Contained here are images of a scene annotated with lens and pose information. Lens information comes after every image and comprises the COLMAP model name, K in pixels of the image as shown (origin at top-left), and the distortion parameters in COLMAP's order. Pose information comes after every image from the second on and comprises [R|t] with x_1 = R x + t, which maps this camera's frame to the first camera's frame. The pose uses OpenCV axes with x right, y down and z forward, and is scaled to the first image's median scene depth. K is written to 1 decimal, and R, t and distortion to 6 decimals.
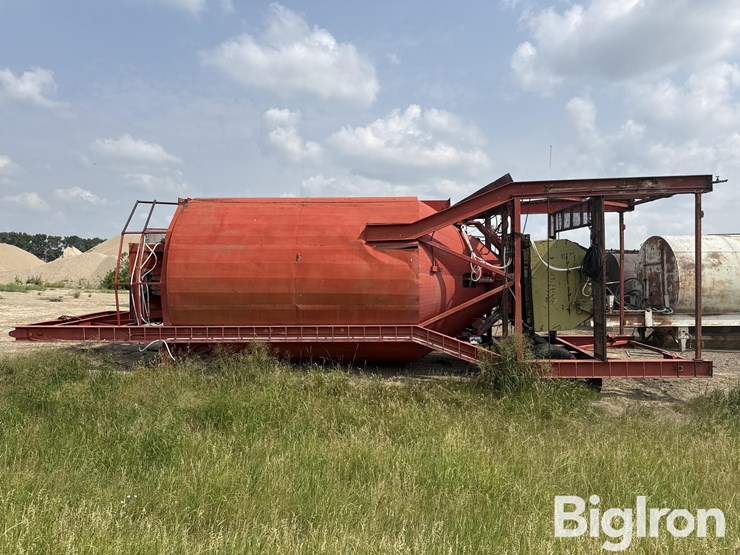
lens RADIAL K [[535.9, 0, 370.0], [0, 535.9, 277.5], [0, 0, 1]] dist [0.007810, -0.004450]
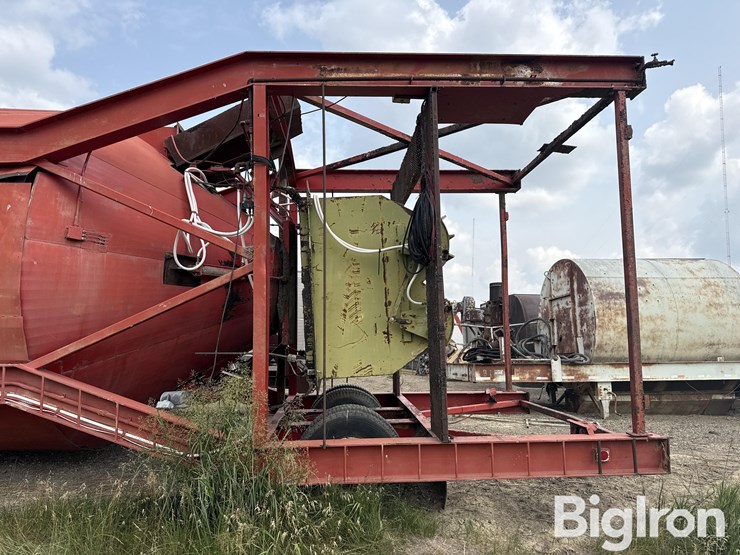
lens RADIAL K [[535.9, 0, 370.0], [0, 535.9, 277.5], [0, 0, 1]] dist [0.007810, -0.004450]
pose [[0.992198, 0.018910, 0.123228, 0.195687], [-0.002814, 0.991575, -0.129506, 0.048255], [-0.124639, 0.128149, 0.983892, 0.339375]]
